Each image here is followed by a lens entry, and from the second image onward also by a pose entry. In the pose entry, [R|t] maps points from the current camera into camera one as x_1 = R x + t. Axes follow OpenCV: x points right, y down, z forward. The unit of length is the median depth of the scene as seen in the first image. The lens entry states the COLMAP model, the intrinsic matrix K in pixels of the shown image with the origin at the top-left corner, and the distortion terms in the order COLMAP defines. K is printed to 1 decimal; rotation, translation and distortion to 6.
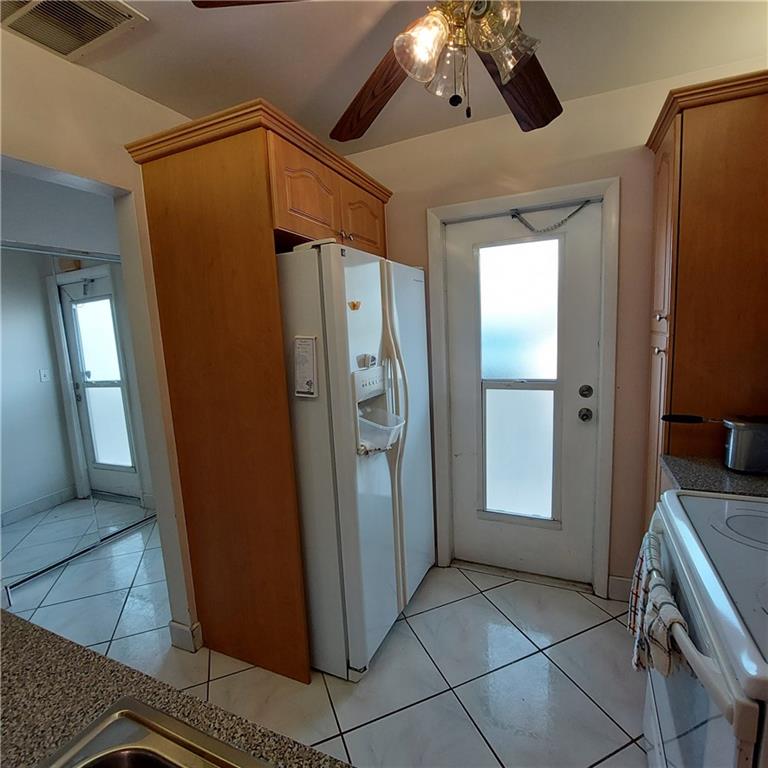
lens RADIAL K [[409.9, 0, 389.9], [0, 409.9, 385.4], [0, 0, 1]] dist [-0.018591, -0.001385]
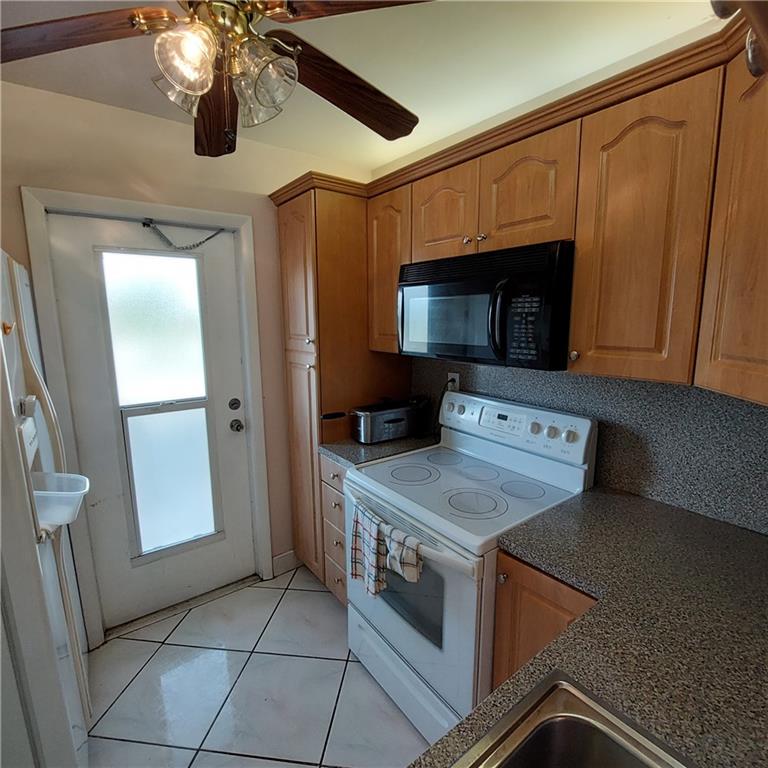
lens RADIAL K [[409.9, 0, 390.8], [0, 409.9, 386.5], [0, 0, 1]] dist [-0.018591, -0.001385]
pose [[0.472567, -0.103886, 0.875150, -0.274257], [0.104397, 0.992635, 0.061459, -0.056069], [-0.875090, 0.062319, 0.479932, 0.110857]]
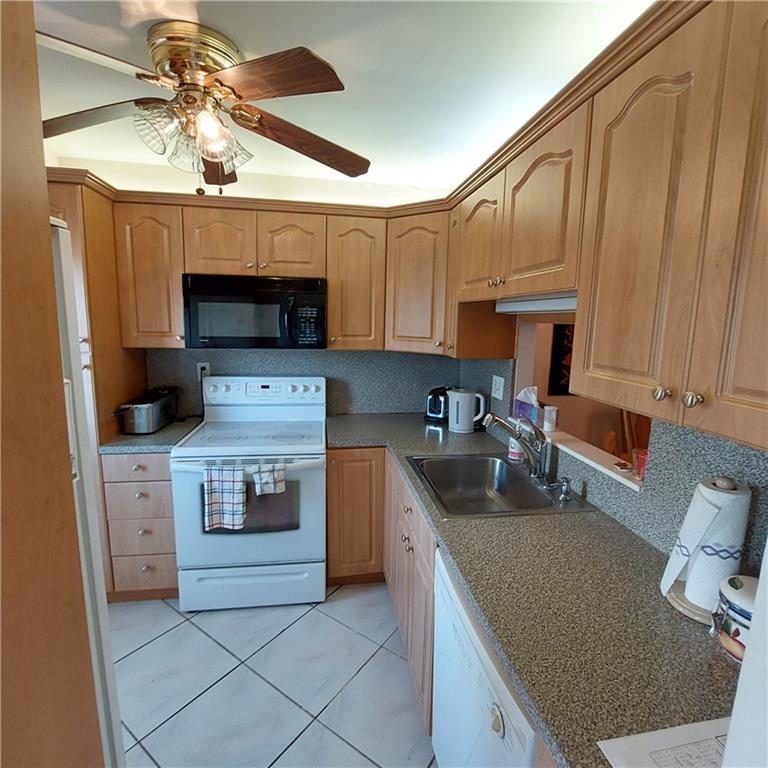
lens RADIAL K [[409.9, 0, 389.8], [0, 409.9, 381.6], [0, 0, 1]] dist [-0.018591, -0.001385]
pose [[-0.551467, -0.092741, 0.829026, -0.661766], [0.119078, 0.974872, 0.188267, -0.120786], [-0.825654, 0.202542, -0.526566, 0.662958]]
